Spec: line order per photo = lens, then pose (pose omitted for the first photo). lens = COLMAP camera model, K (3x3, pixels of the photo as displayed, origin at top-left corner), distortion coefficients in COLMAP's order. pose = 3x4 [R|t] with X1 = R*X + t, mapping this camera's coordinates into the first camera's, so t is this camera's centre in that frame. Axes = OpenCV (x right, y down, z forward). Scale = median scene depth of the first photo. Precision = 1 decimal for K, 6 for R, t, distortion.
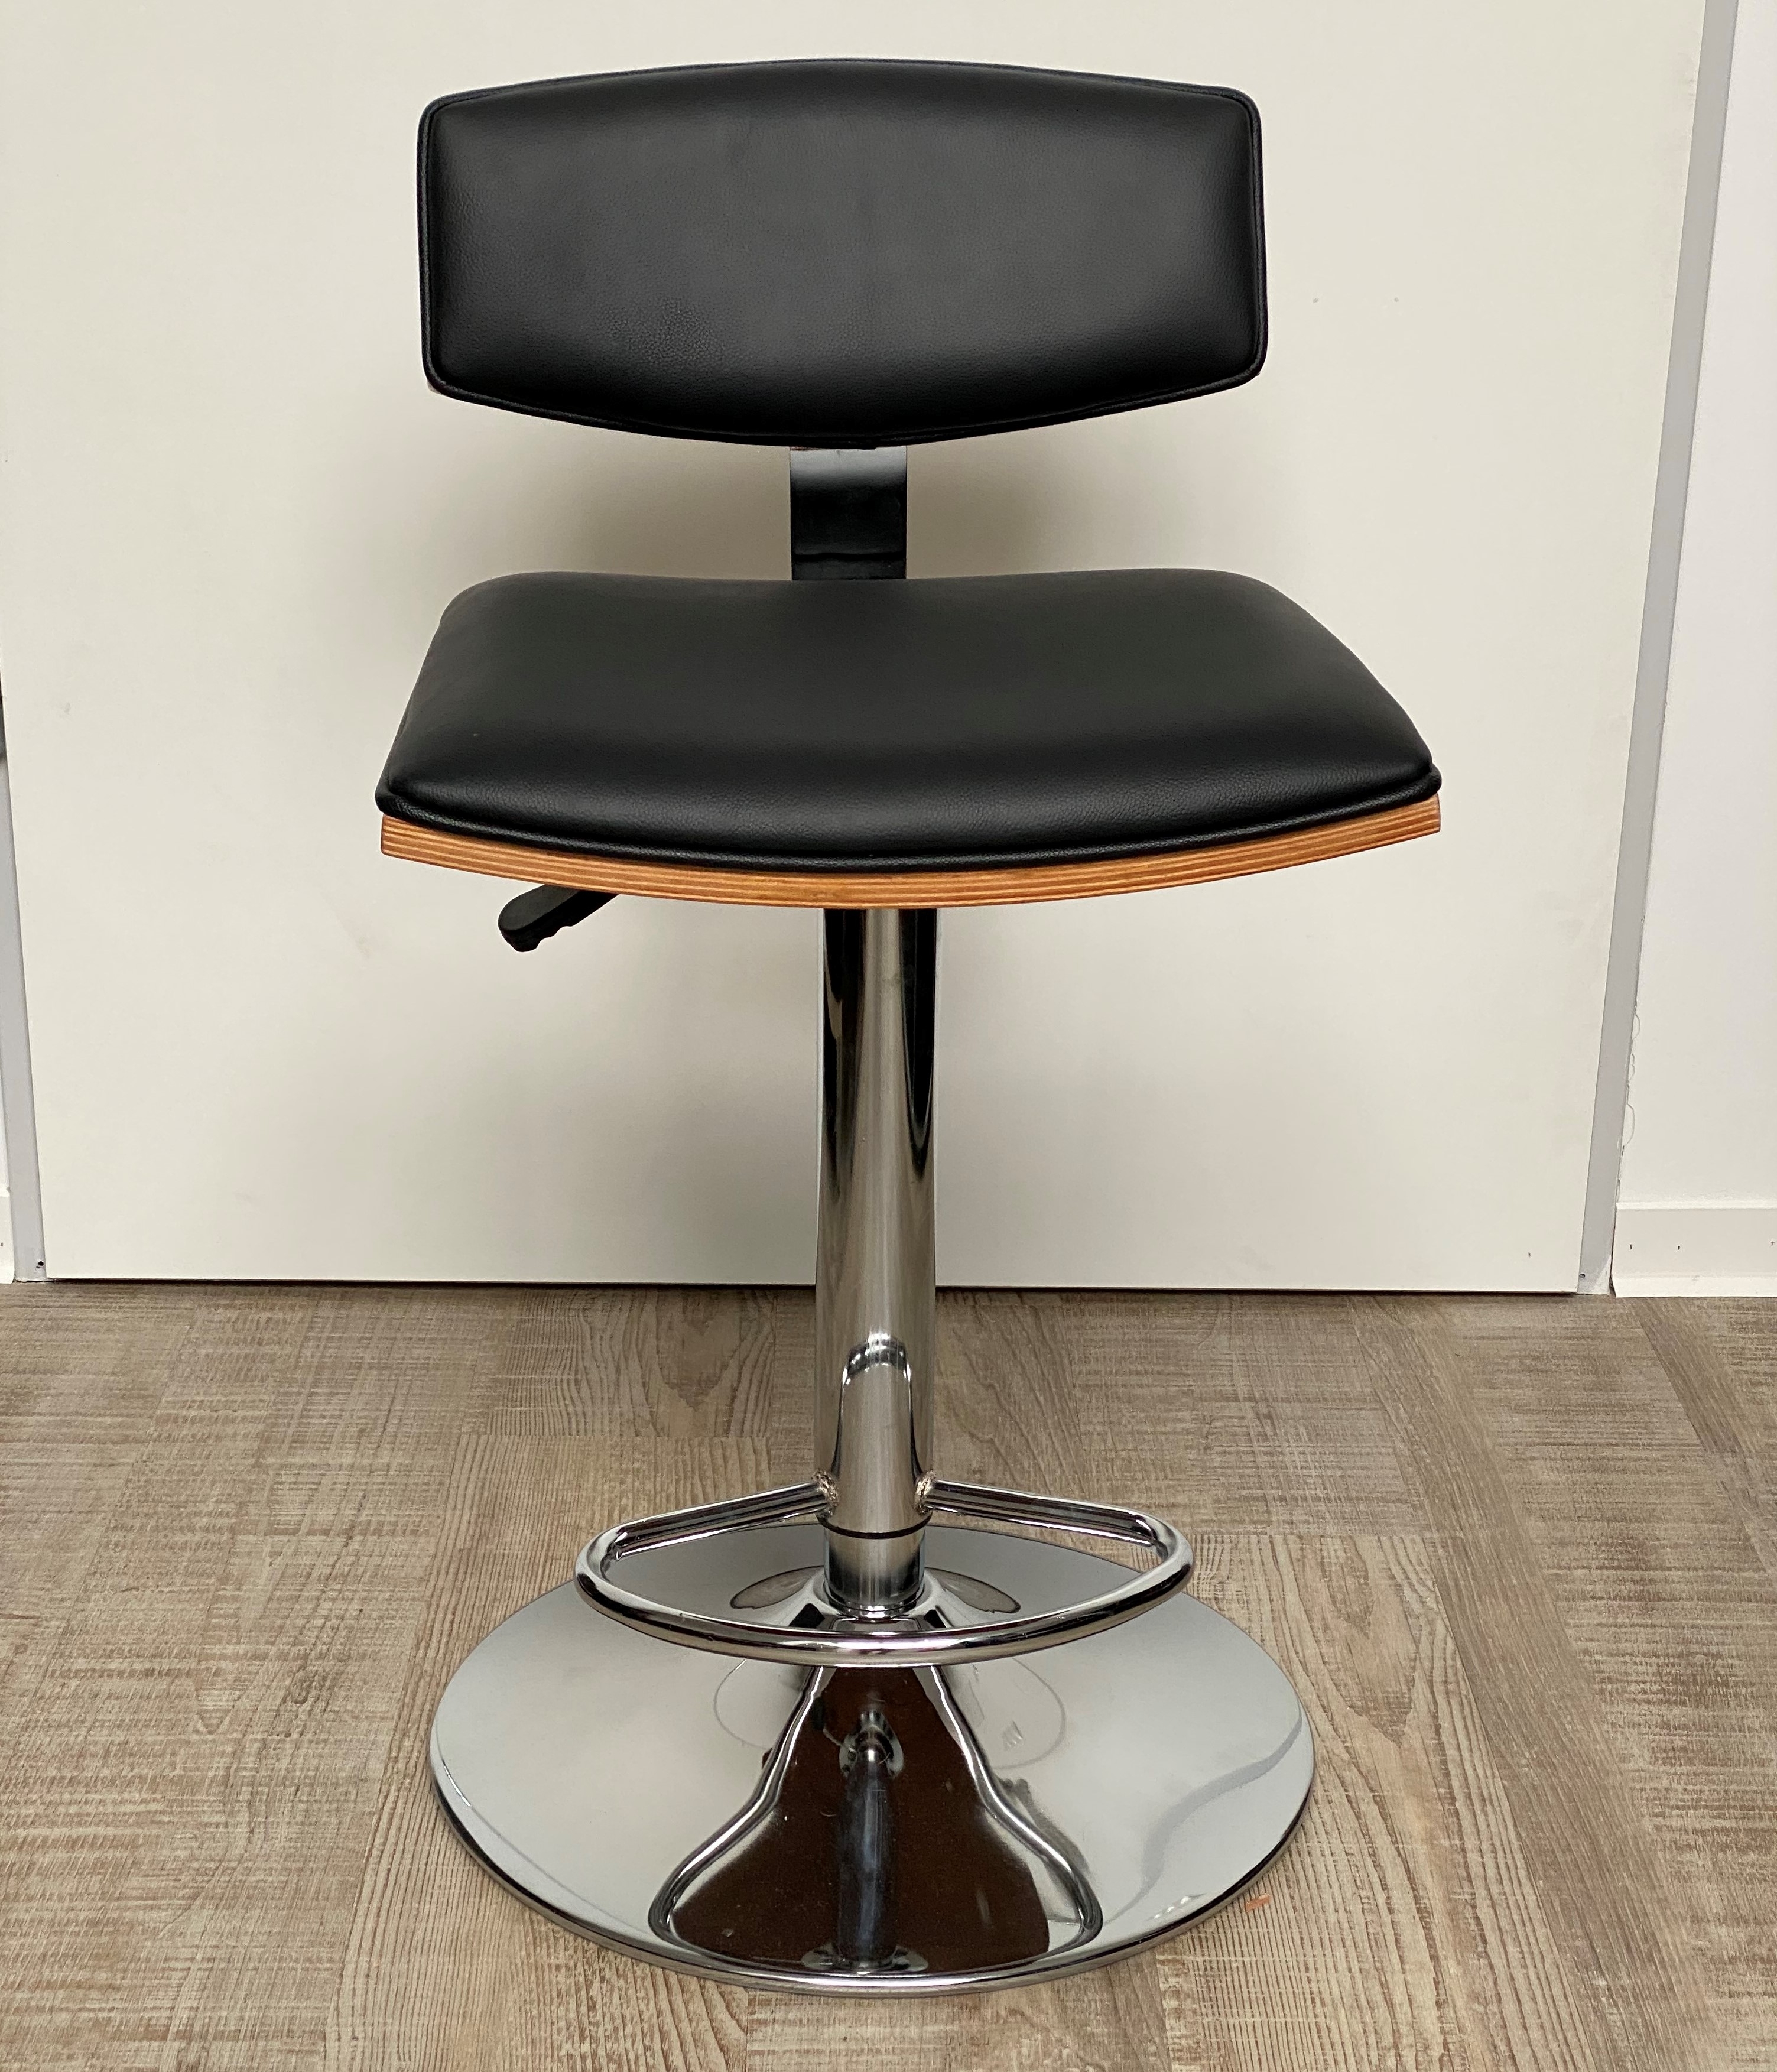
lens RADIAL K [[3576.7, 0, 903.8], [0, 3576.7, 1050.6], [0, 0, 1]] dist [0.067237, 0.000000]
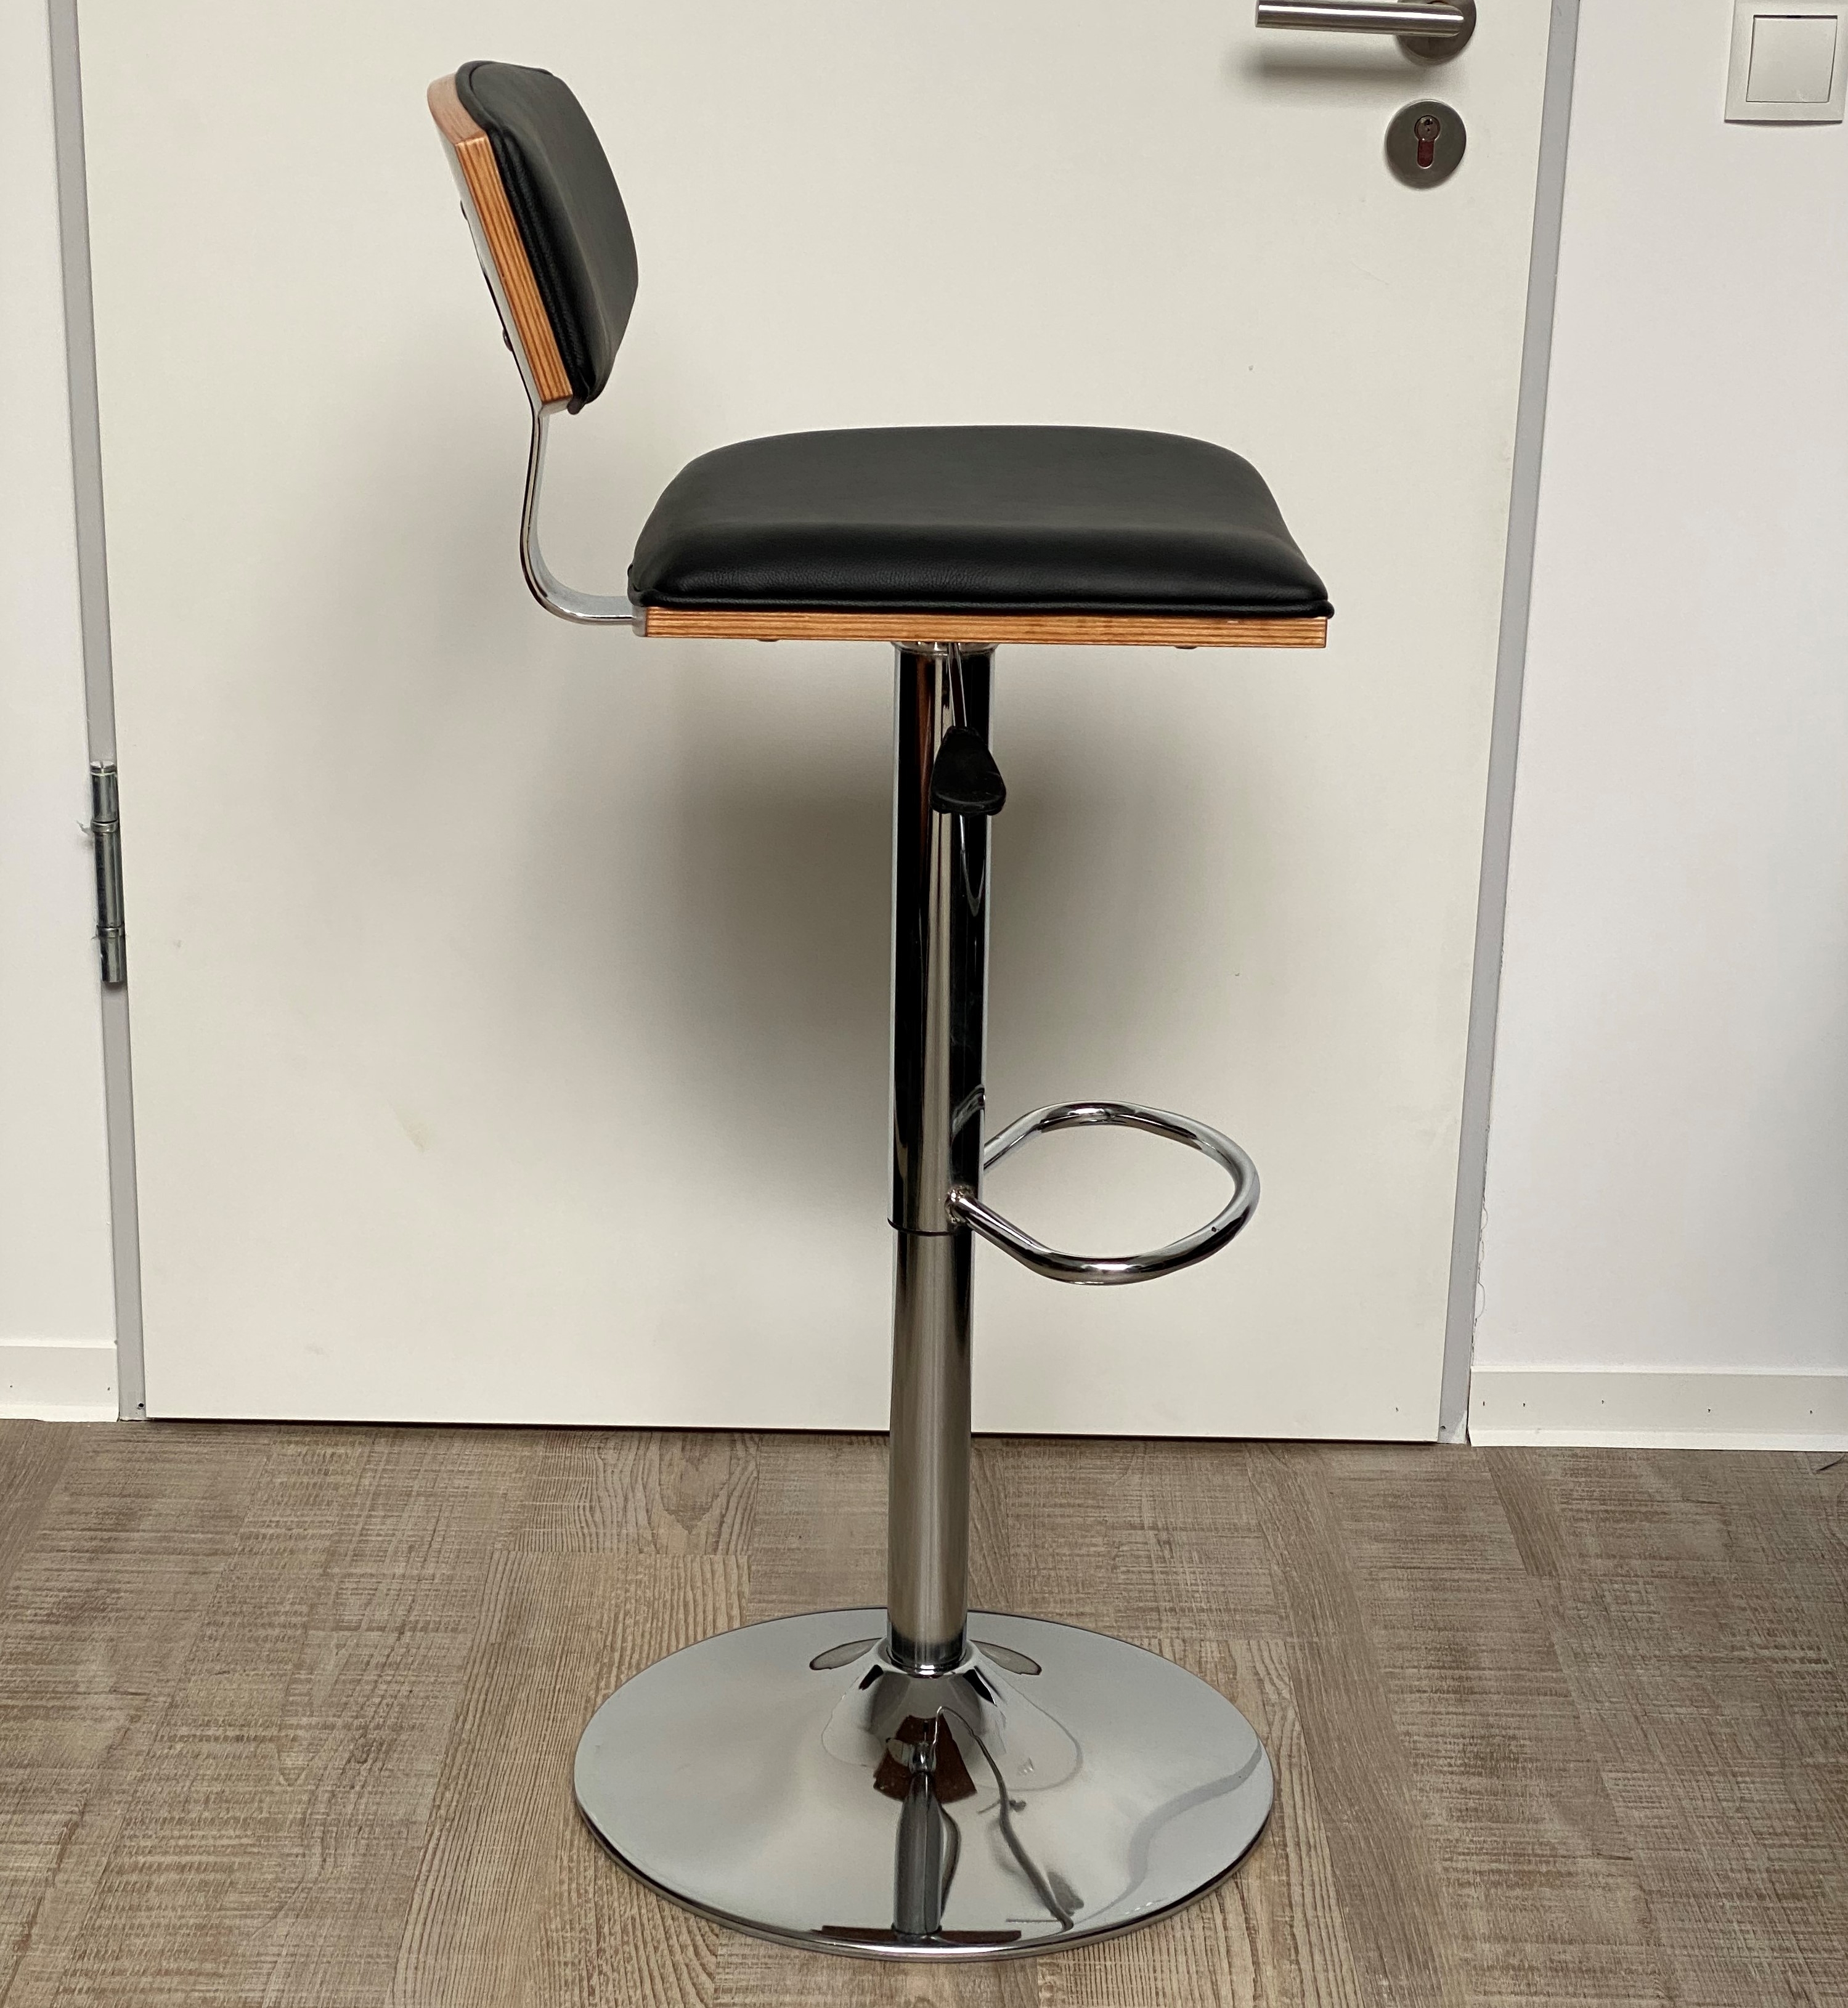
lens RADIAL K [[3498.8, 0, 925.2], [0, 3498.8, 1007.9], [0, 0, 1]] dist [0.074260, 0.000000]
pose [[0.999953, 0.009644, -0.000646, 0.021742], [-0.009665, 0.998358, -0.056458, -0.010459], [0.000100, 0.056462, 0.998405, -0.200869]]
